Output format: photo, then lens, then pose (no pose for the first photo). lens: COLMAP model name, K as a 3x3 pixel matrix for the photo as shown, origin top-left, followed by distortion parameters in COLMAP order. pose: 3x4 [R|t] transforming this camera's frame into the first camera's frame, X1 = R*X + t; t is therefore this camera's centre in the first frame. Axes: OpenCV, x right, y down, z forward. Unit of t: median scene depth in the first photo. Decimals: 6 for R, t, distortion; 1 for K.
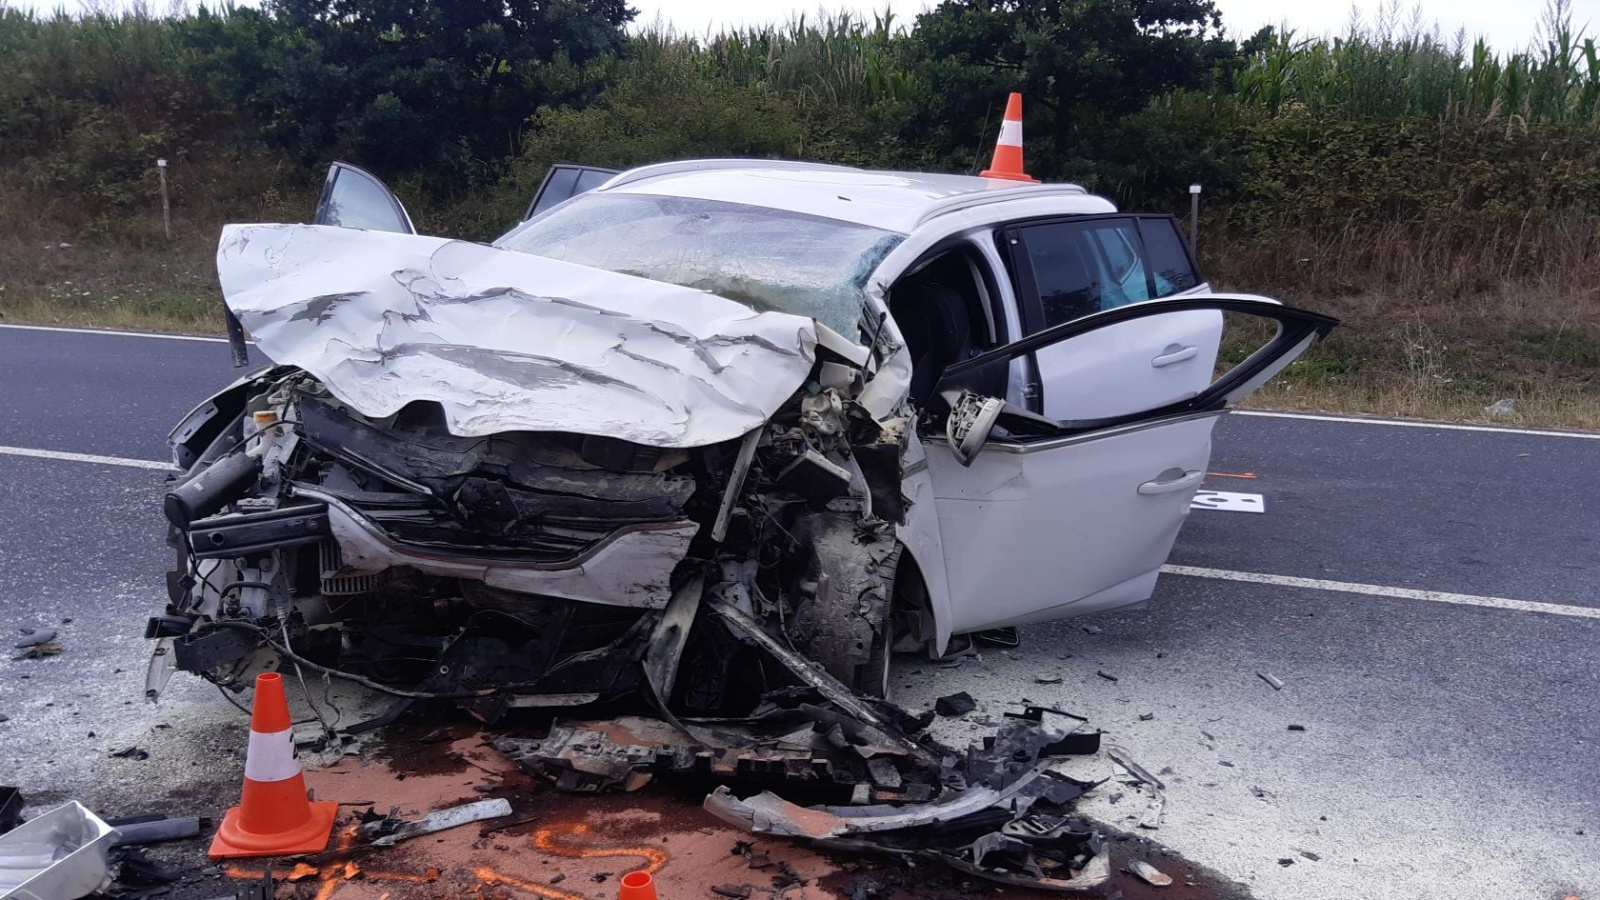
lens RADIAL K [[1616.3, 0, 798.0], [0, 1616.3, 459.9], [0, 0, 1]] dist [0.016822, 0.000000]
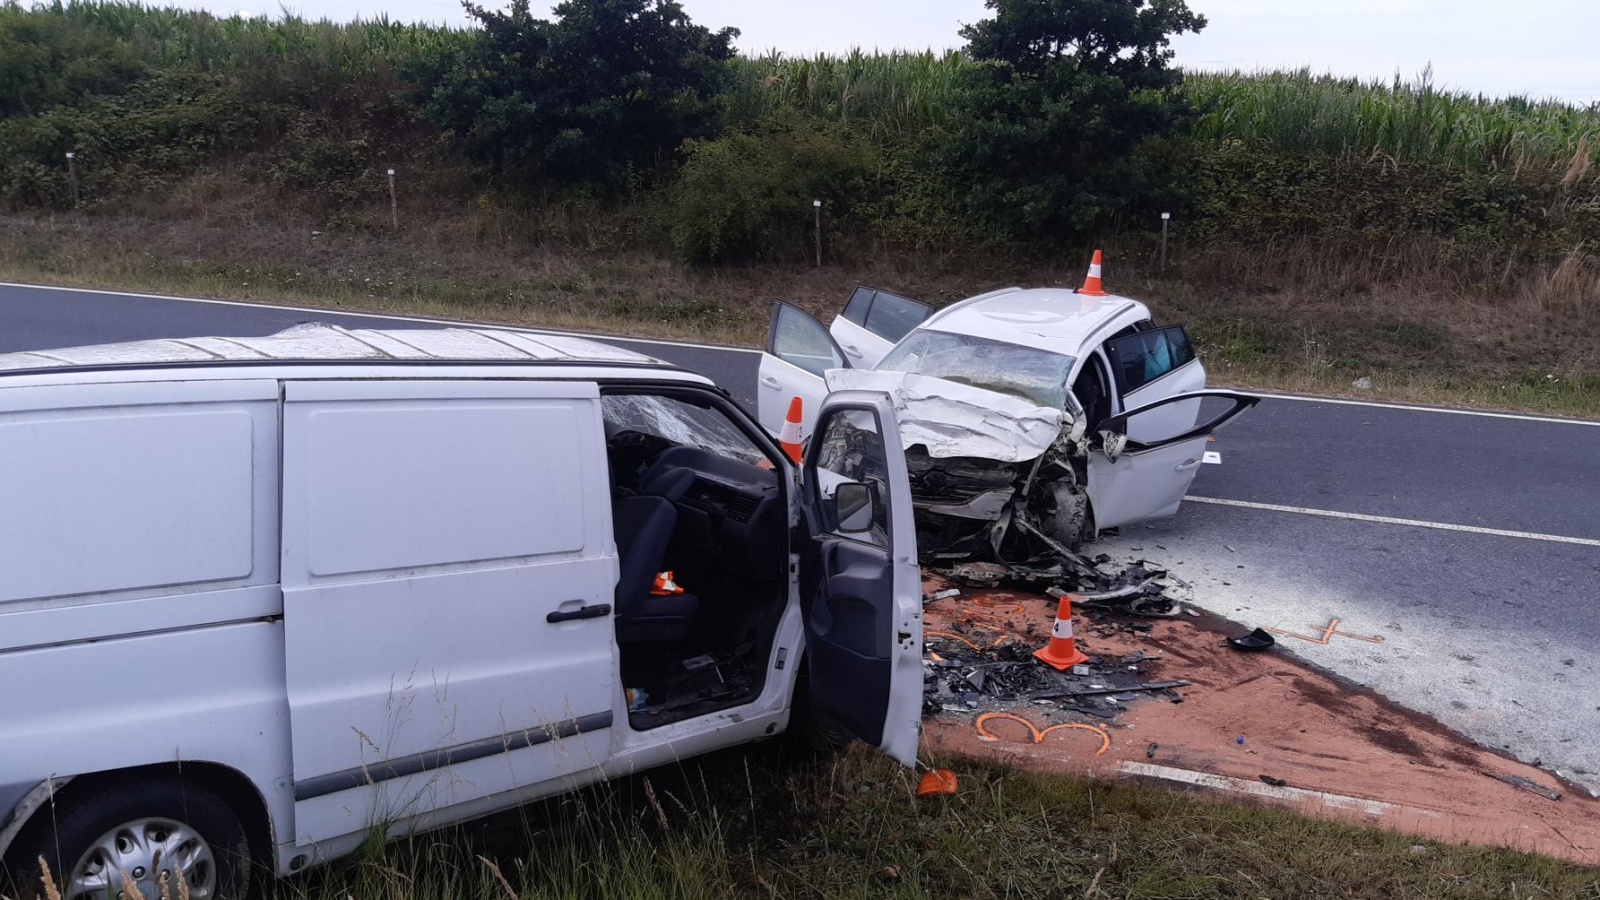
lens RADIAL K [[1436.1, 0, 802.1], [0, 1436.1, 439.9], [0, 0, 1]] dist [0.034668, -0.069978]
pose [[0.999910, 0.000162, 0.013389, -0.336287], [-0.000870, 0.998601, 0.052874, -0.124087], [-0.013361, -0.052881, 0.998511, -1.011133]]
